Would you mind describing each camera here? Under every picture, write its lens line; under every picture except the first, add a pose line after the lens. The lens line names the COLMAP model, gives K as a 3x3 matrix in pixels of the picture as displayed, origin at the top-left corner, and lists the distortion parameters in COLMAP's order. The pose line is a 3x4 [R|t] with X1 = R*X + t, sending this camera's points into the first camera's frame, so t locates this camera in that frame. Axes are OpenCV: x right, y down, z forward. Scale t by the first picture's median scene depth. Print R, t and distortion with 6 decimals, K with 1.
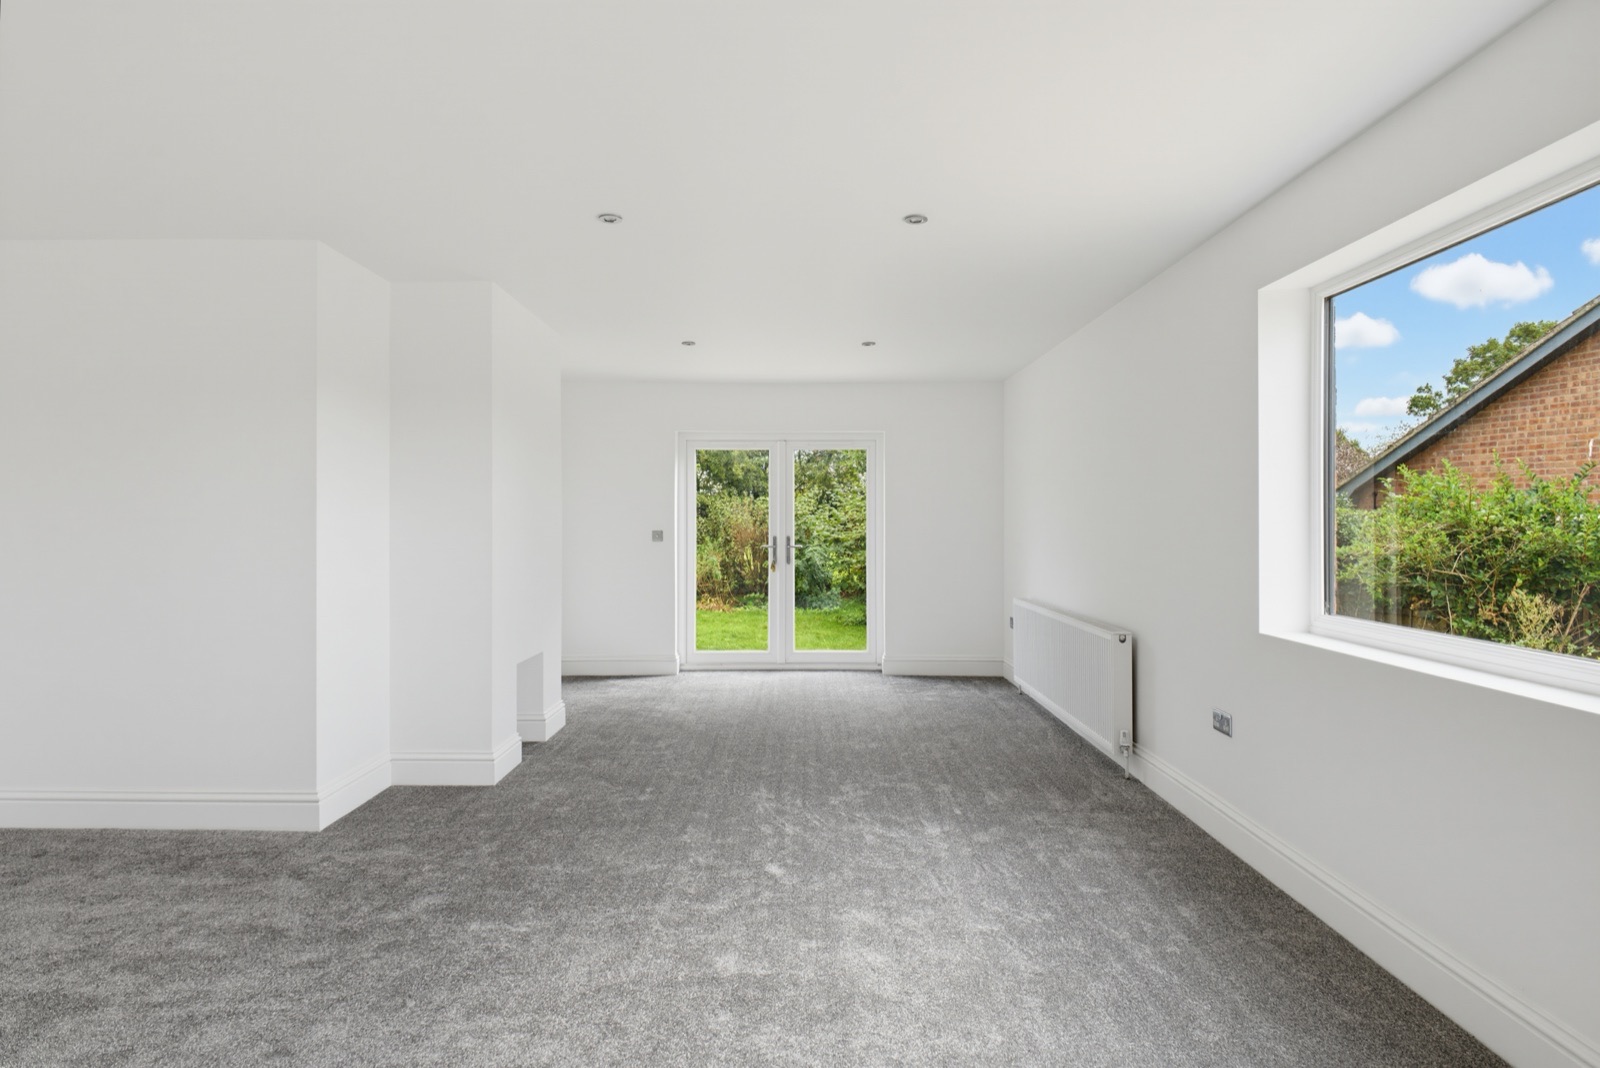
lens RADIAL K [[878.0, 0, 800.0], [0, 878.0, 534.0], [0, 0, 1]] dist [0.033006, -0.065993]
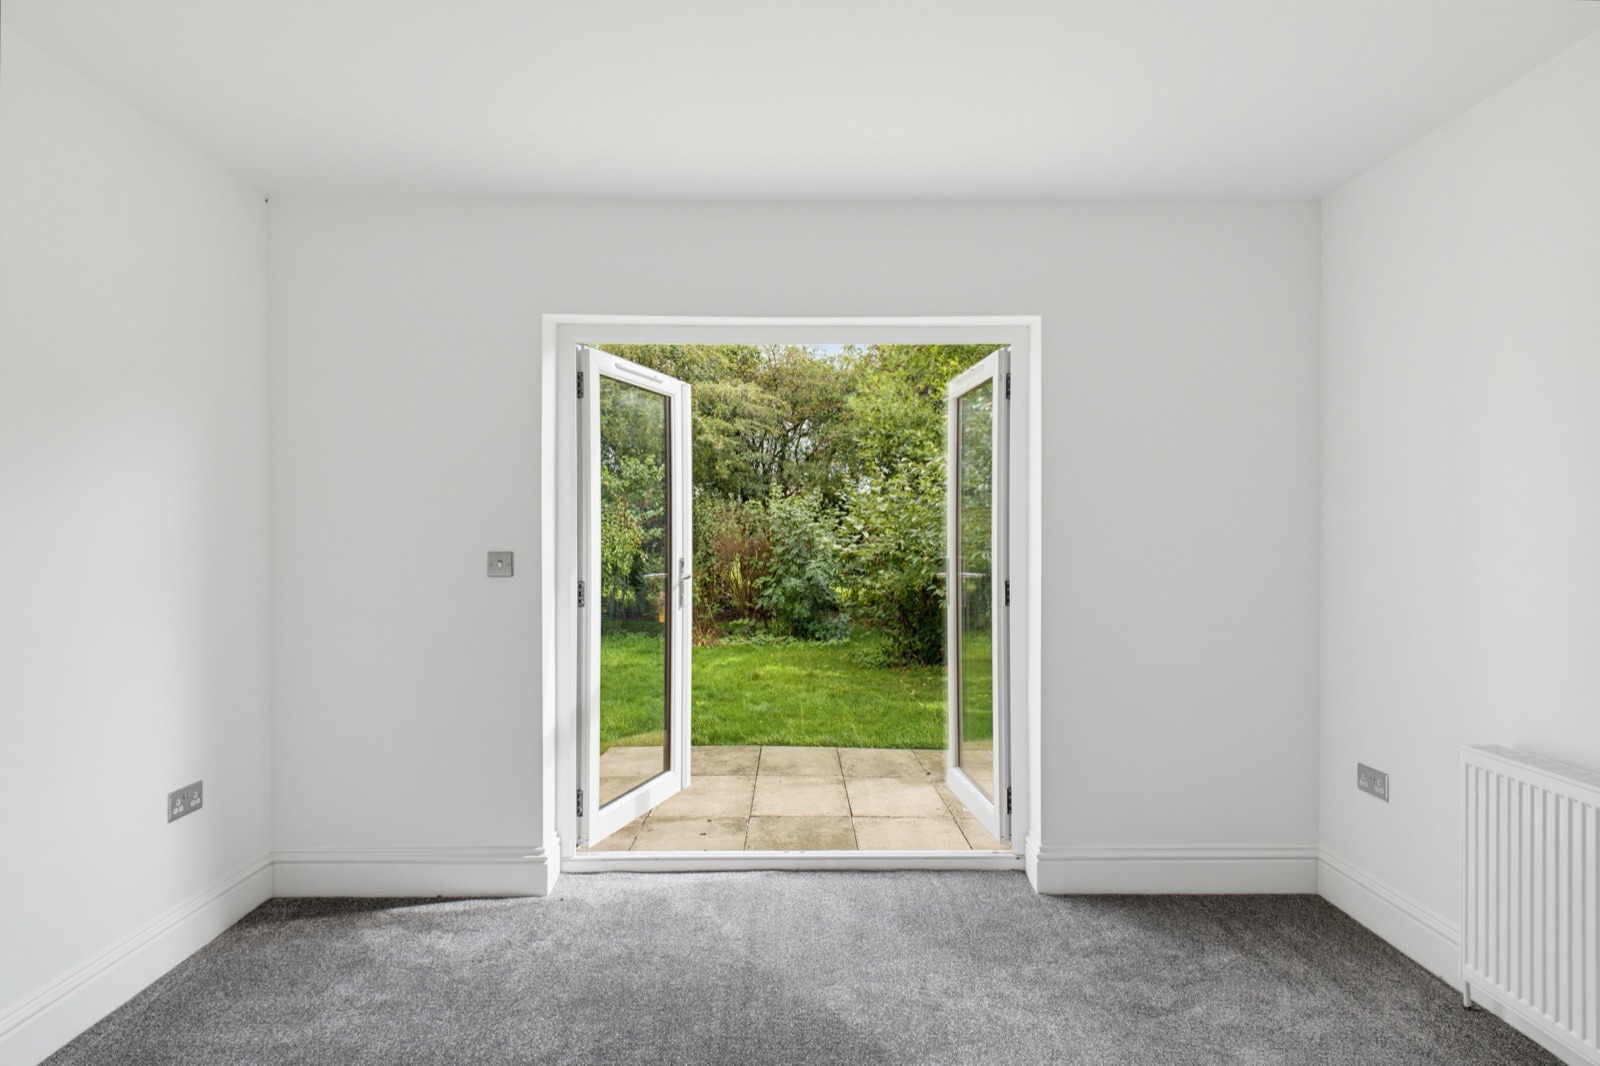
lens RADIAL K [[878.0, 0, 800.0], [0, 878.0, 533.0], [0, 0, 1]] dist [0.033006, -0.065993]
pose [[0.999938, -0.000369, 0.011085, -0.008282], [0.000502, 0.999928, -0.012028, -0.002593], [-0.011080, 0.012033, 0.999866, 0.197726]]
